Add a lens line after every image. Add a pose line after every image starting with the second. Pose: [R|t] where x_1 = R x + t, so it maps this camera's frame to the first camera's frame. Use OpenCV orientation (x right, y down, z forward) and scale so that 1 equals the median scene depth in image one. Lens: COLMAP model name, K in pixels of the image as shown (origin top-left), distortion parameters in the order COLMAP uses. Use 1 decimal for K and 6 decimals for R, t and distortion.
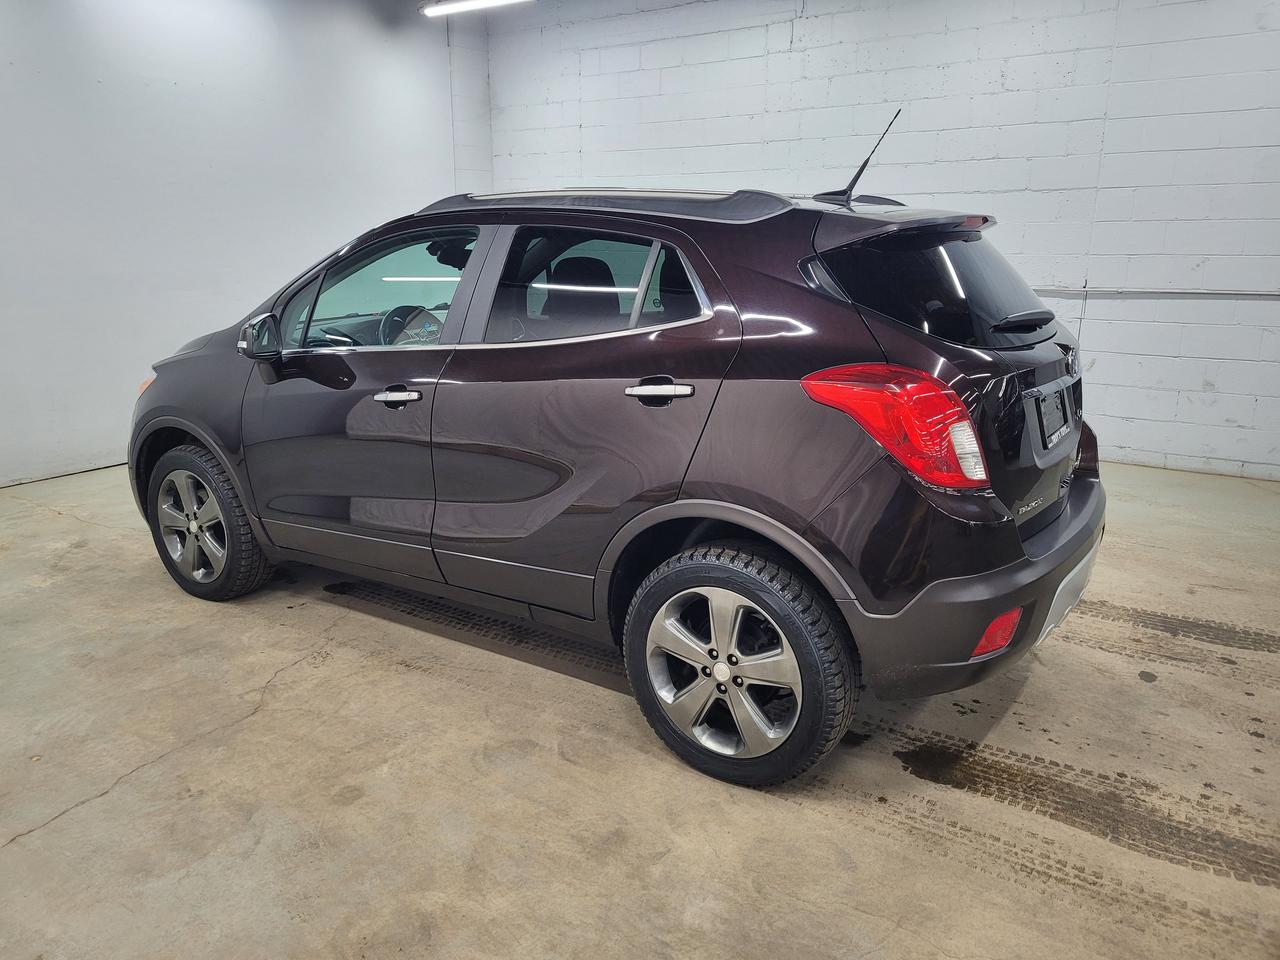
lens RADIAL K [[953.7, 0, 639.8], [0, 953.7, 473.1], [0, 0, 1]] dist [0.012074, -0.009709]
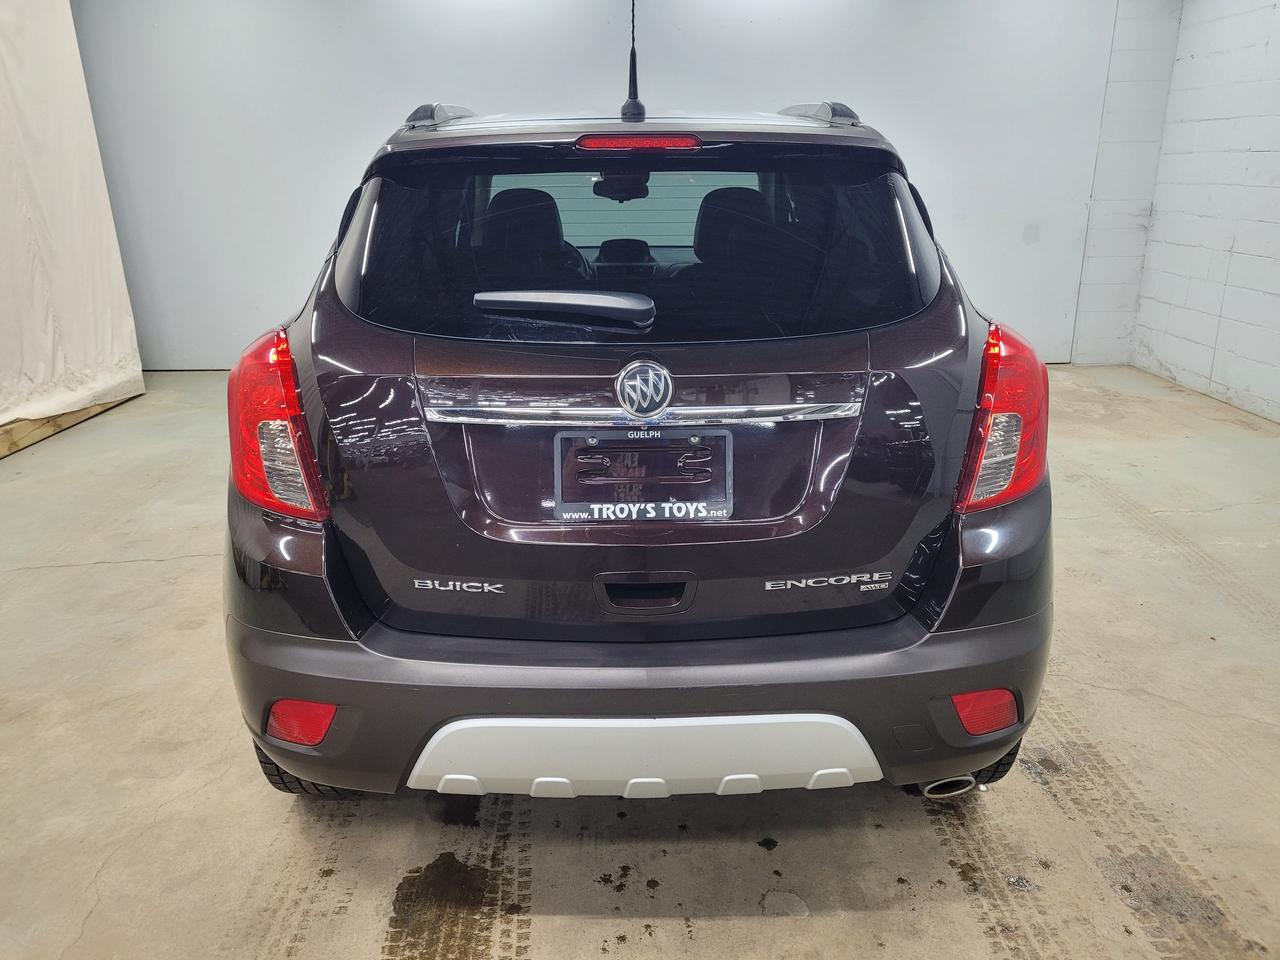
lens RADIAL K [[953.7, 0, 639.8], [0, 953.7, 473.1], [0, 0, 1]] dist [0.012074, -0.009709]
pose [[0.597614, 0.262559, -0.757575, 0.910687], [-0.203242, 0.963609, 0.173638, -0.183362], [0.775596, 0.050203, 0.629230, 0.640023]]
